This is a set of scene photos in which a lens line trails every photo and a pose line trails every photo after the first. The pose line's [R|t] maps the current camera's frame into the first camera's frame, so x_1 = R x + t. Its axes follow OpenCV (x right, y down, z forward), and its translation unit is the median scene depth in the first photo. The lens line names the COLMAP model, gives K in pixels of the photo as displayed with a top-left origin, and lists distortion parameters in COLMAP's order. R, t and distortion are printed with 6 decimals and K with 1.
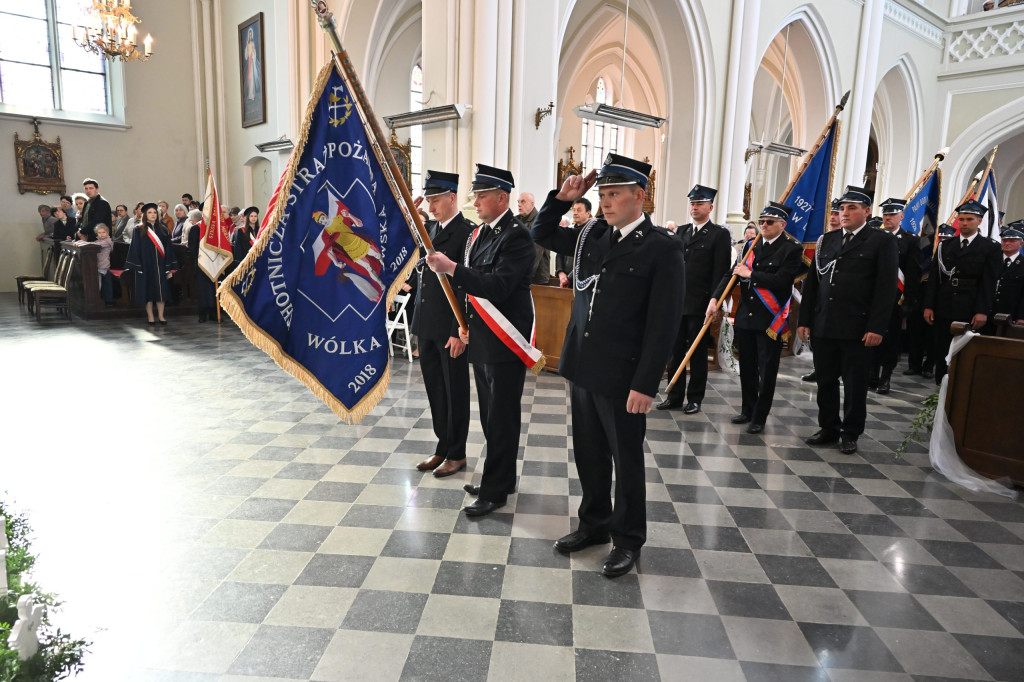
lens RADIAL K [[682.0, 0, 509.4], [0, 682.0, 343.9], [0, 0, 1]] dist [0.002658, 0.002312]
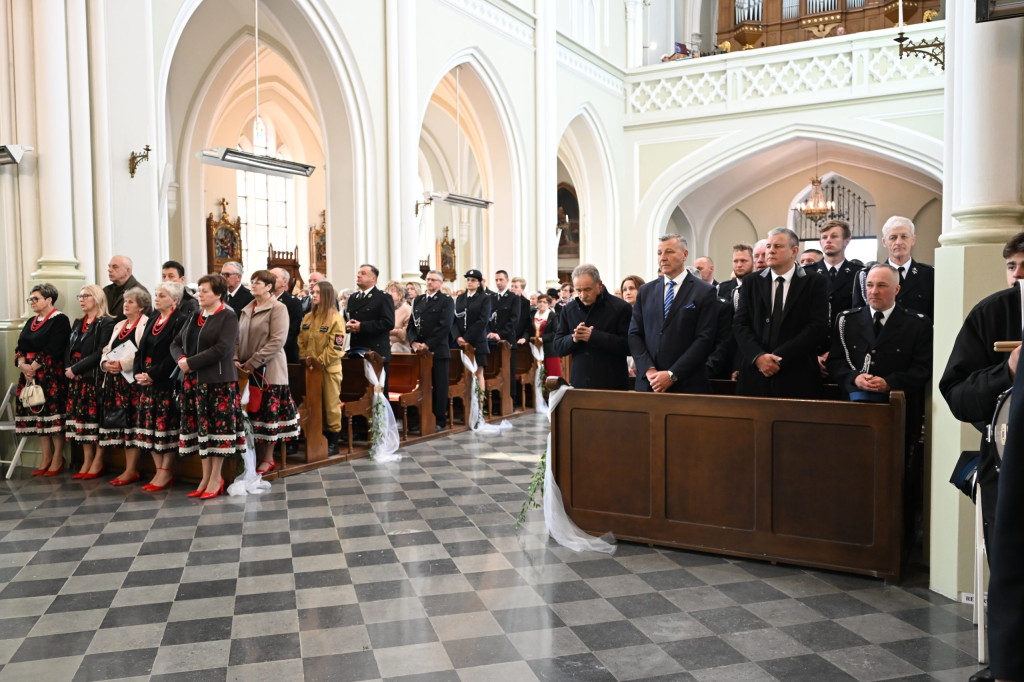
lens RADIAL K [[854.2, 0, 506.2], [0, 854.2, 338.3], [0, 0, 1]] dist [0.004733, 0.008138]
pose [[0.940141, -0.056591, 0.336054, 0.183589], [0.095727, 0.990266, -0.101047, 0.028567], [-0.327064, 0.127168, 0.936407, -0.107908]]
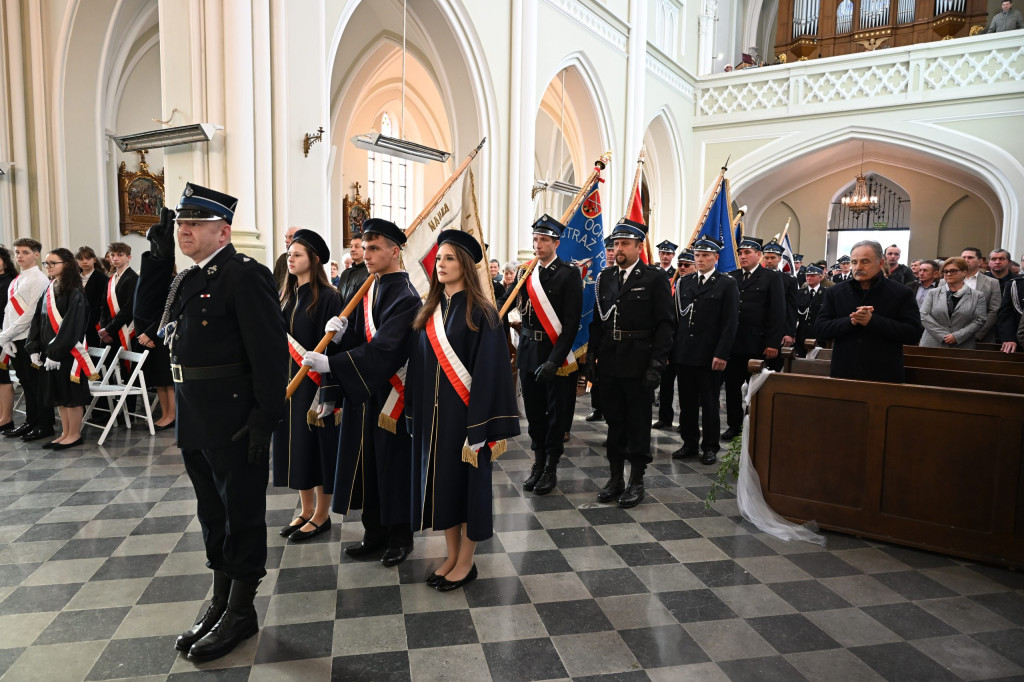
lens RADIAL K [[680.9, 0, 505.5], [0, 680.9, 336.2], [0, 0, 1]] dist [0.003162, 0.002372]
pose [[0.960258, -0.041511, 0.276009, 0.061970], [0.059836, 0.996504, -0.058301, -0.028382], [-0.272624, 0.072499, 0.959385, 0.174279]]
